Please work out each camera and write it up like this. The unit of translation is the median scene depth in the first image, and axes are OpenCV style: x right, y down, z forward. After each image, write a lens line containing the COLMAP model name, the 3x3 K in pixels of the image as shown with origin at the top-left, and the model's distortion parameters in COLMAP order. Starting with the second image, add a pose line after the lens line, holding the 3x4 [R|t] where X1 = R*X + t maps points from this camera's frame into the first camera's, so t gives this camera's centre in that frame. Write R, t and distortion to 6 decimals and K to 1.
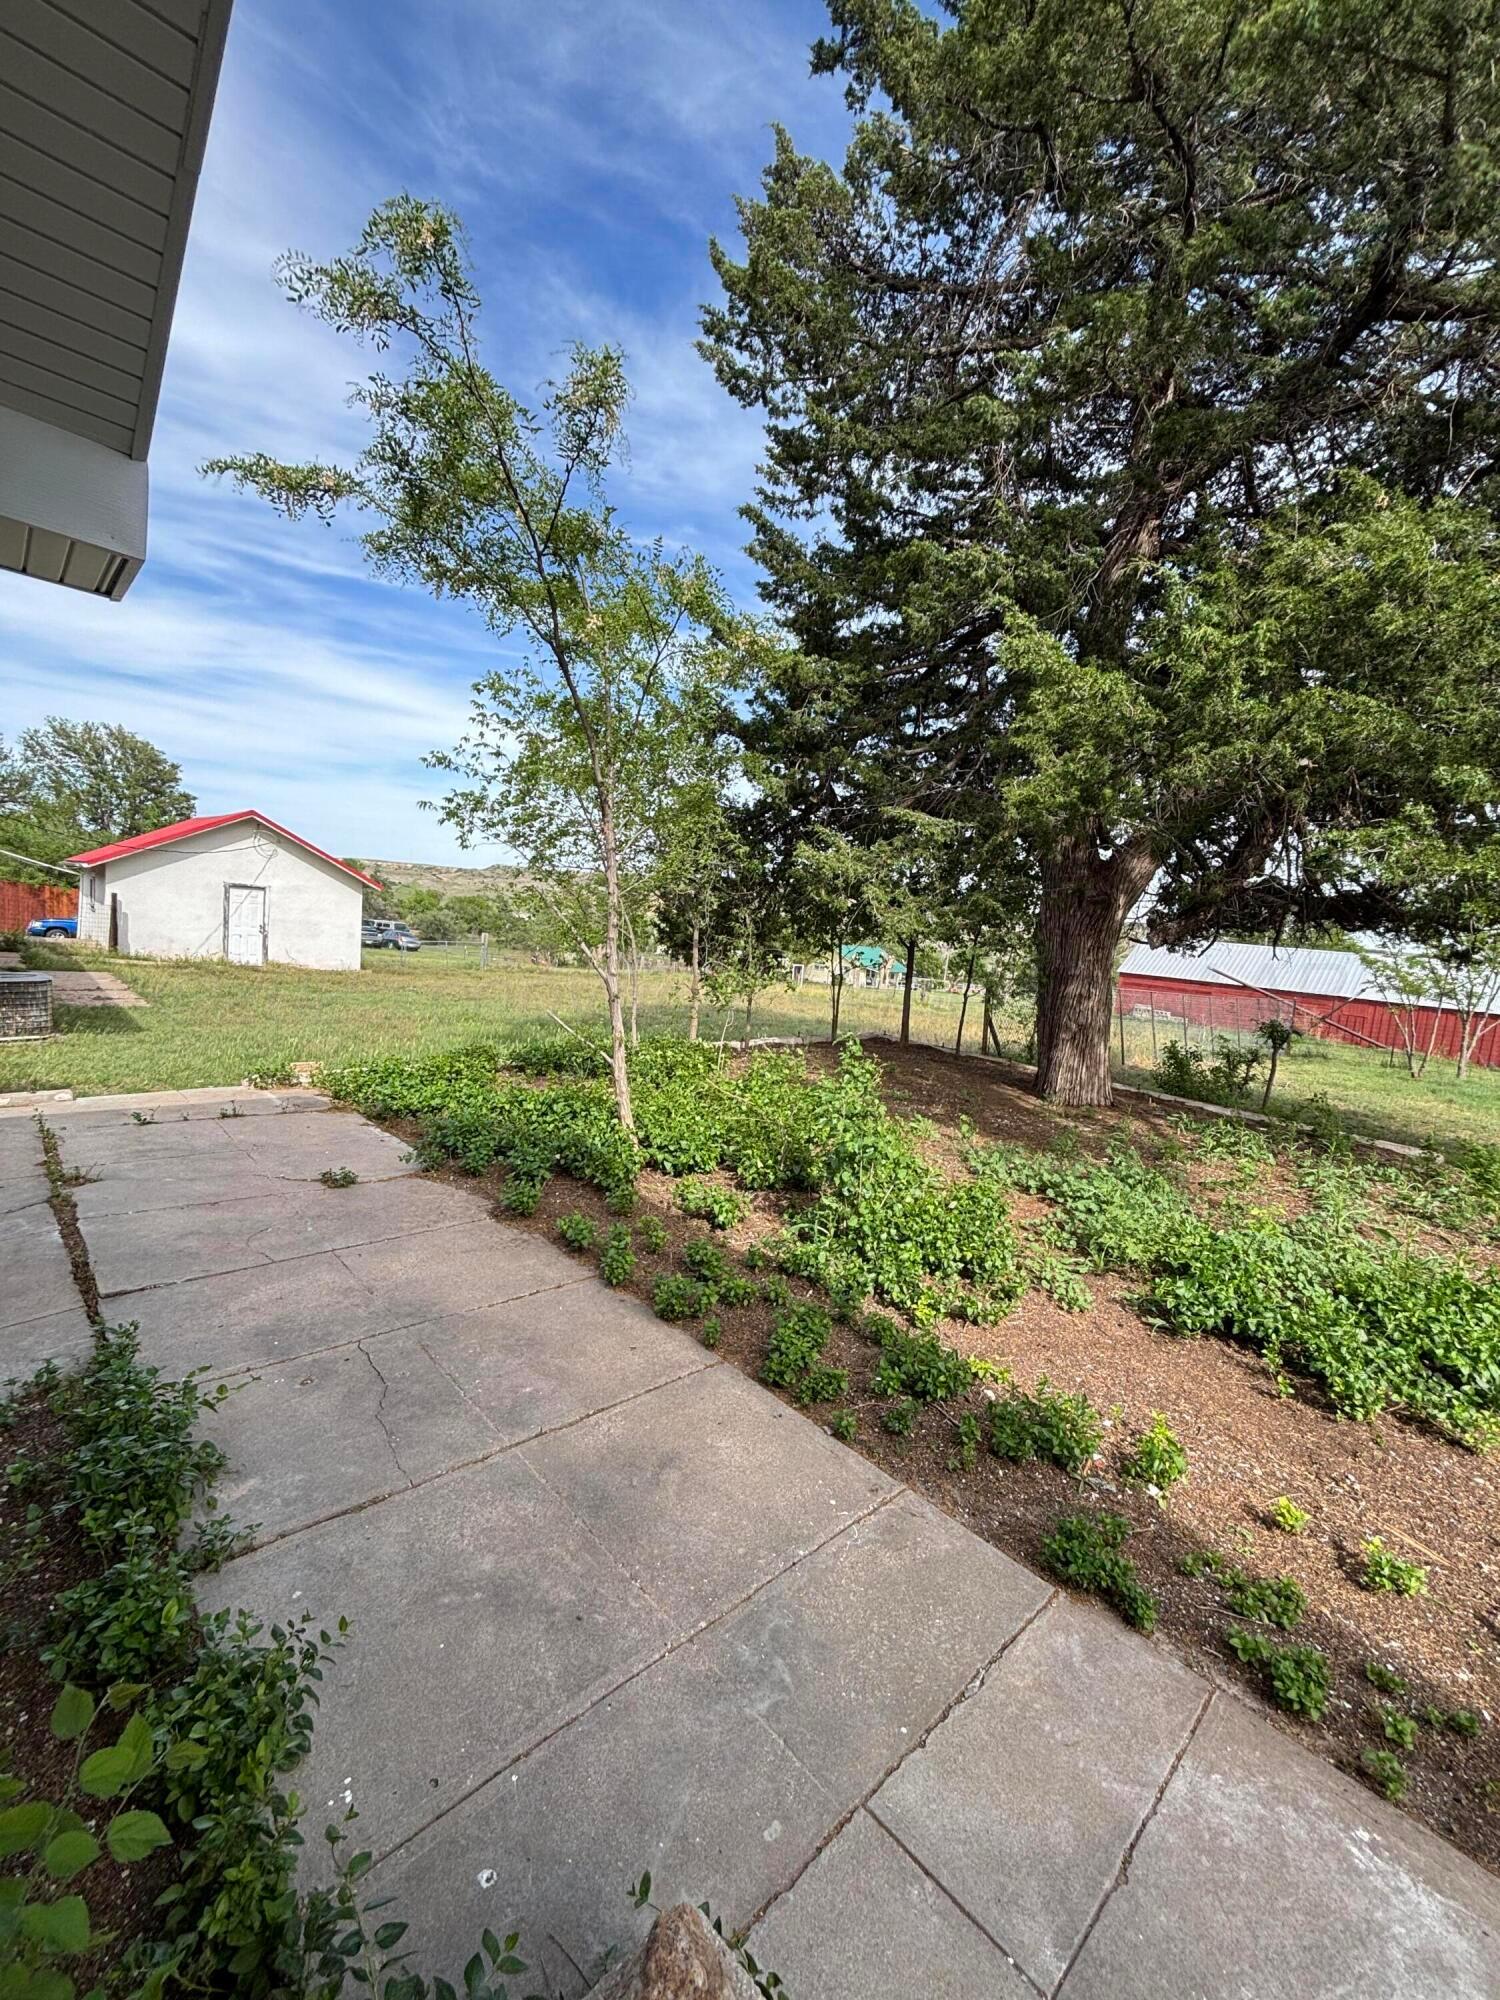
lens RADIAL K [[803.9, 0, 743.8], [0, 803.9, 996.1], [0, 0, 1]] dist [-0.002282, -0.000106]
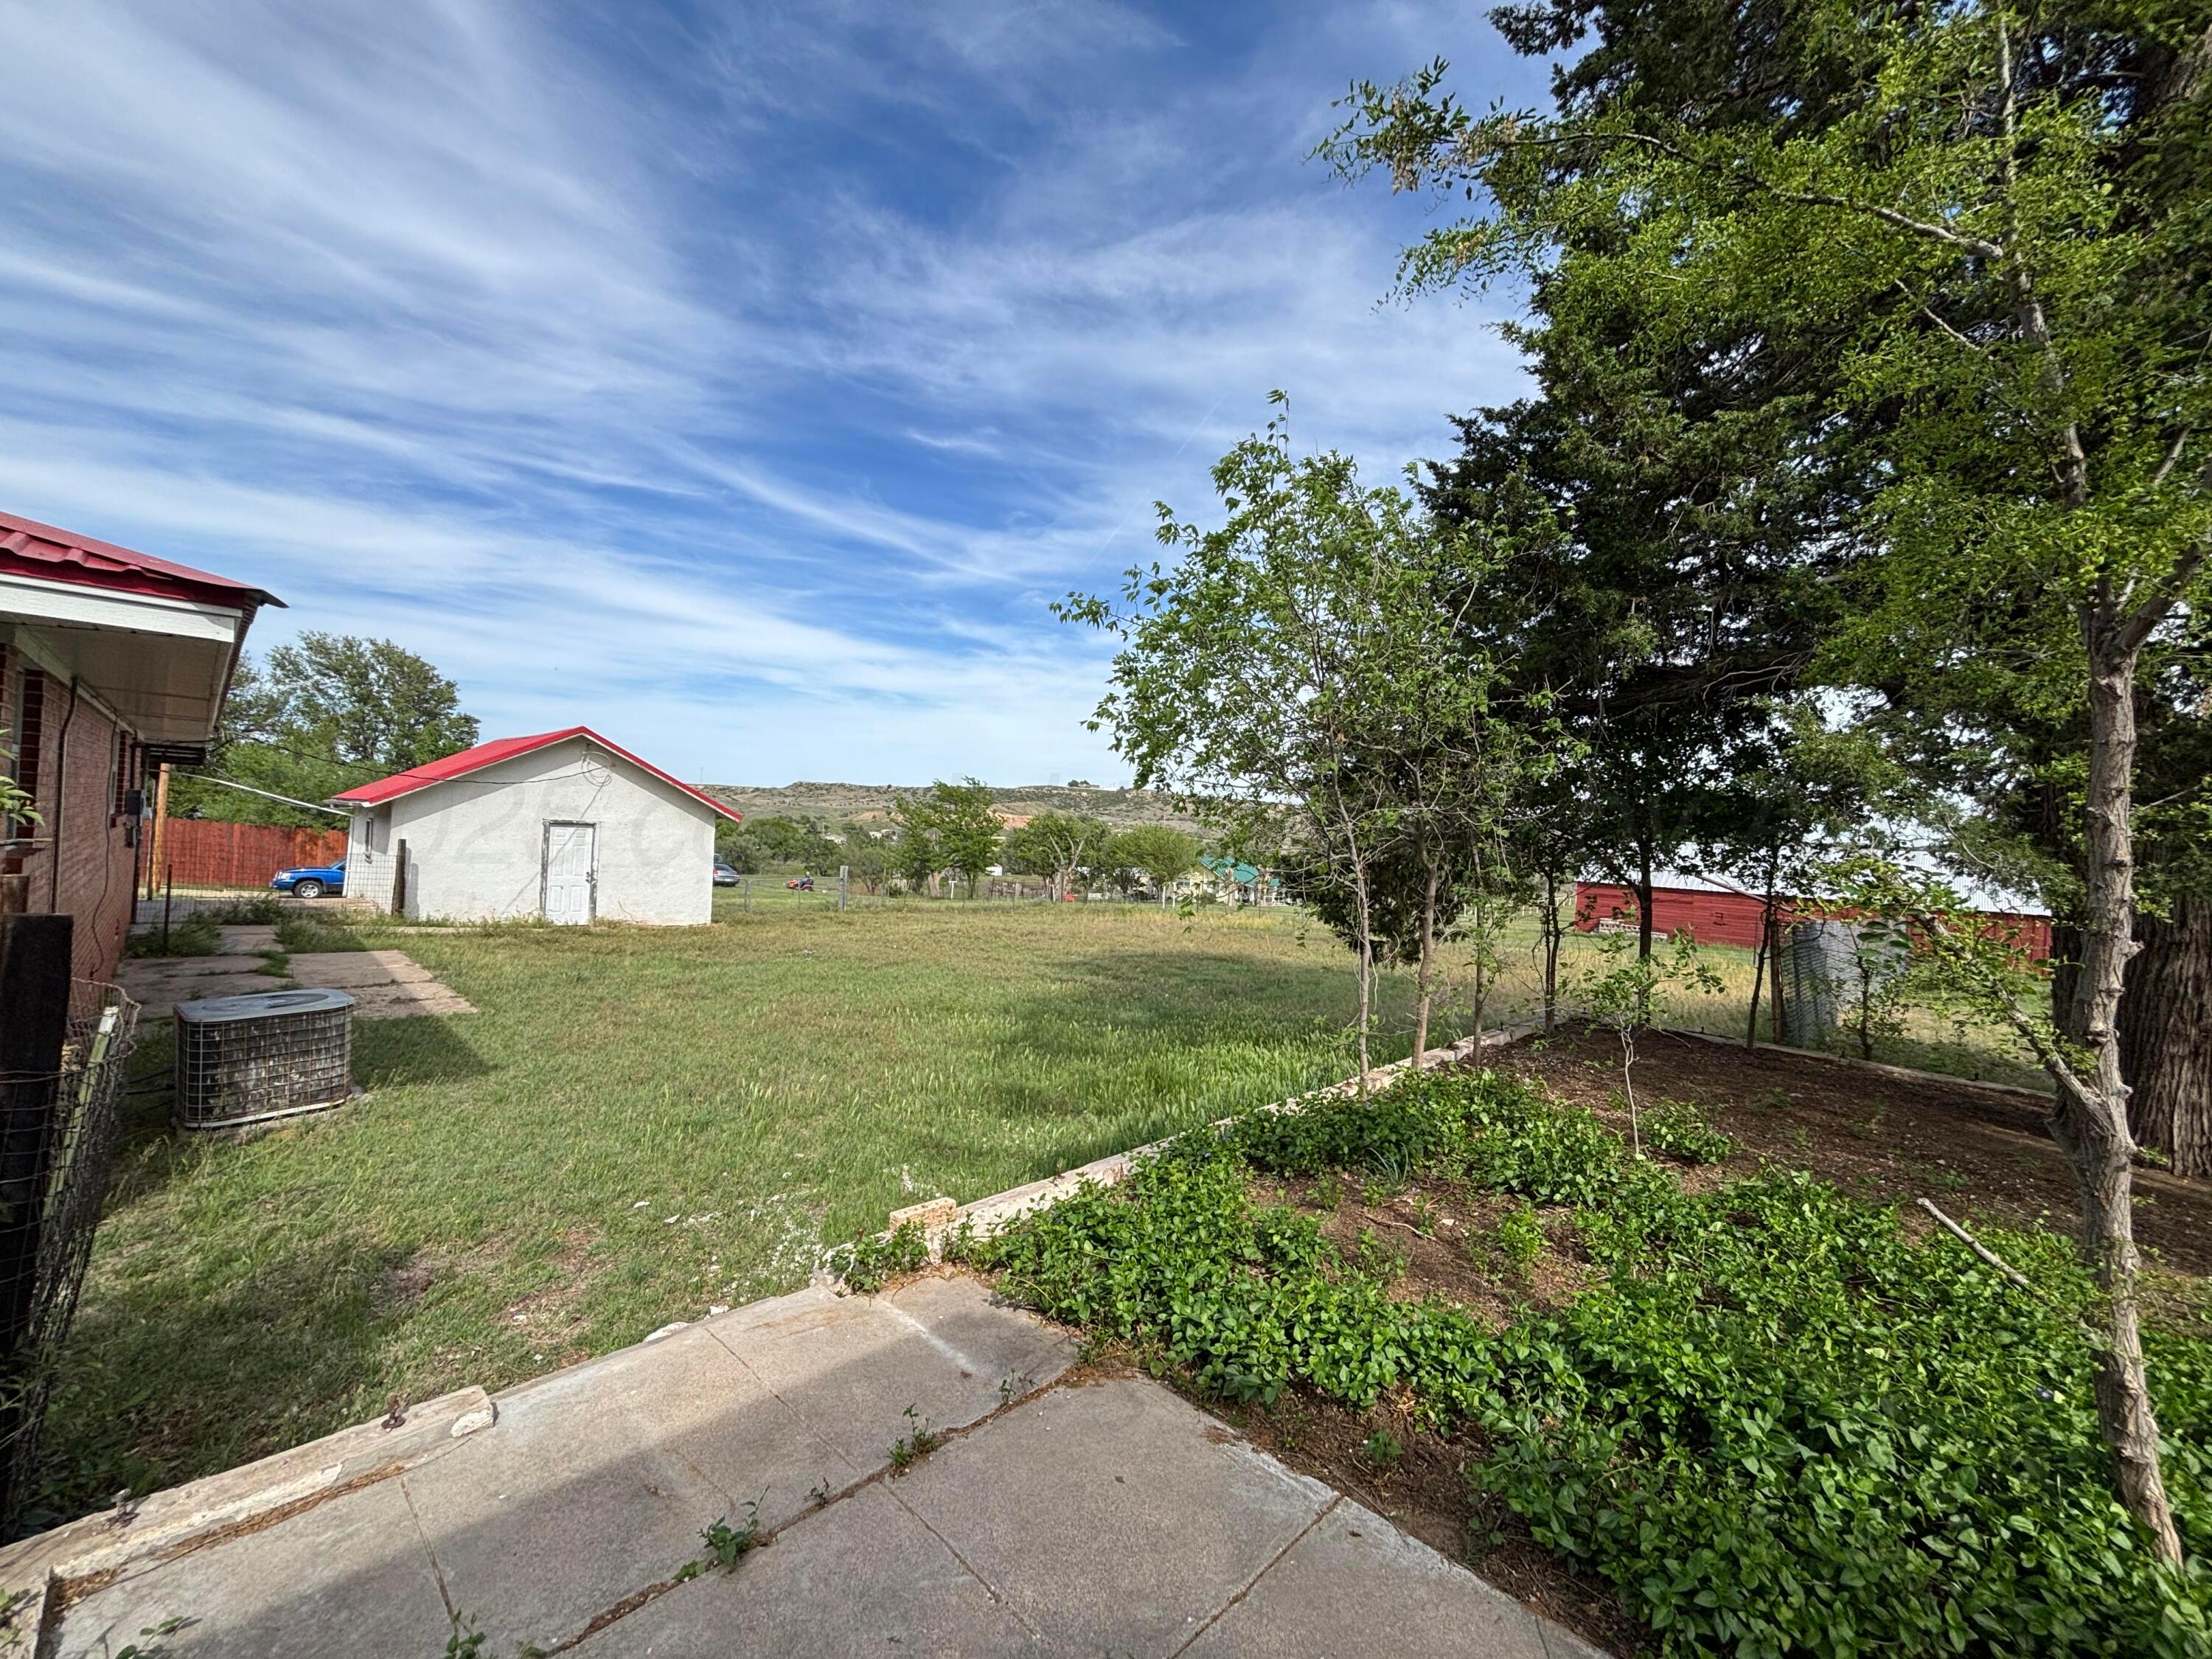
lens RADIAL K [[889.2, 0, 1095.9], [0, 889.2, 830.8], [0, 0, 1]] dist [-0.002282, -0.000106]
pose [[0.998927, -0.037385, 0.027351, -0.133679], [0.039843, 0.994618, -0.095641, -0.026573], [-0.023628, 0.096628, 0.995040, 0.130657]]
